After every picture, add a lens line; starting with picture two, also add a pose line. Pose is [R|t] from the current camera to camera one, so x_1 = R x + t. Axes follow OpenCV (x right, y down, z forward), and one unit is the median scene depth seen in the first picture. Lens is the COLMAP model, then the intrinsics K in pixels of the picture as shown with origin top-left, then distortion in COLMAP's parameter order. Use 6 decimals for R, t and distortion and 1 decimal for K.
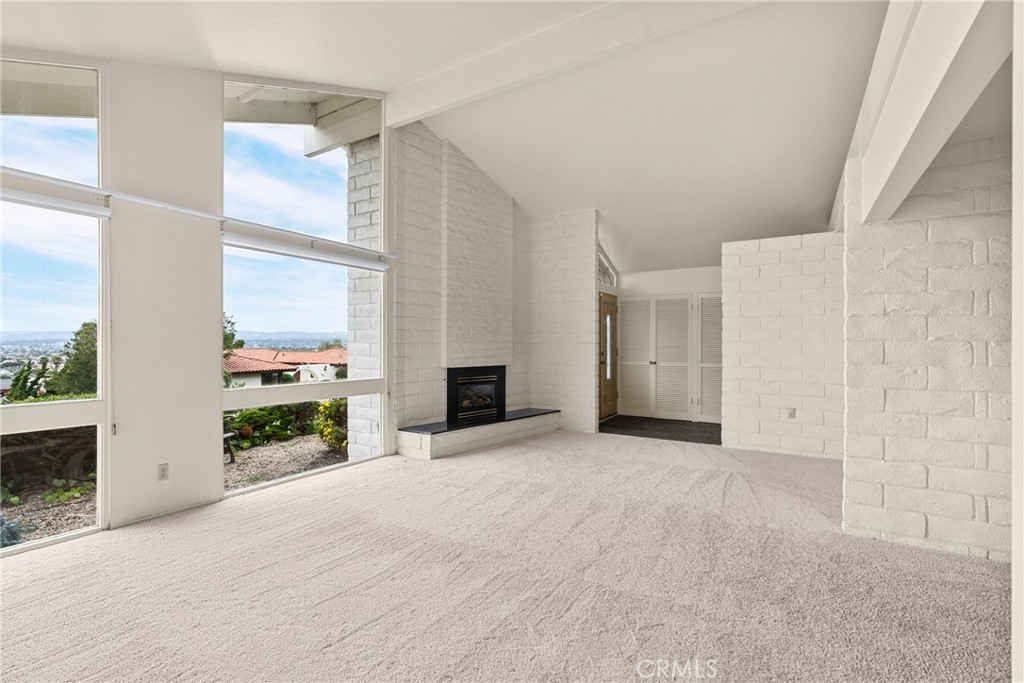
lens RADIAL K [[466.6, 0, 509.7], [0, 466.6, 344.1], [0, 0, 1]] dist [-0.000528, 0.000614]
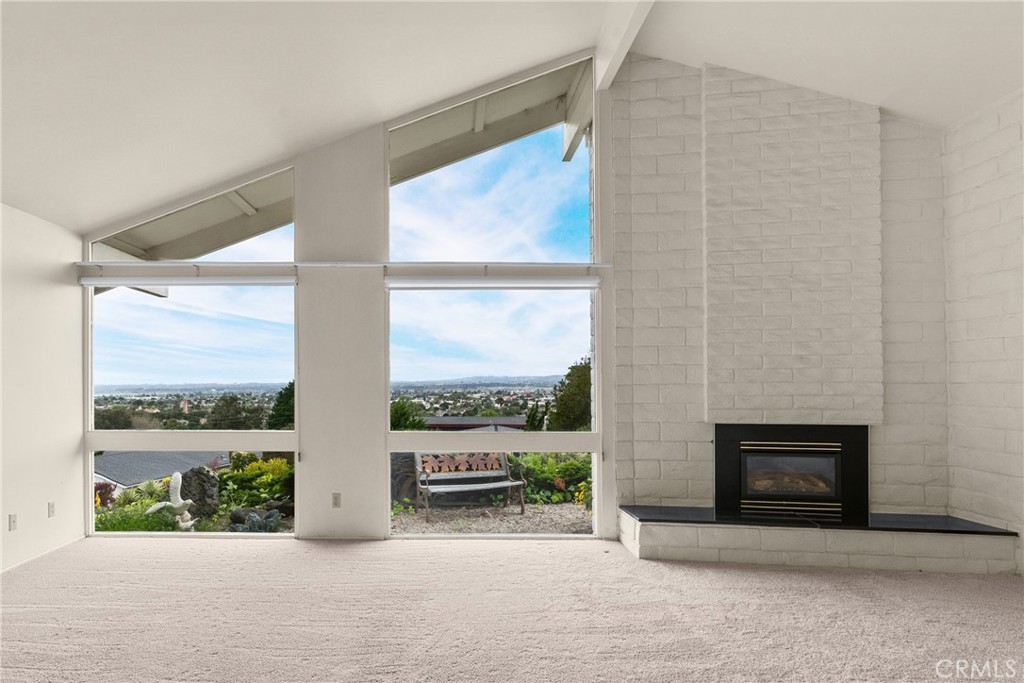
lens RADIAL K [[603.2, 0, 504.5], [0, 603.2, 380.2], [0, 0, 1]] dist [0.001553, 0.000387]
pose [[0.528851, -0.010339, -0.848651, 0.412985], [0.003345, 0.999943, -0.010098, -0.000499], [0.848708, 0.002501, 0.528856, 0.332318]]
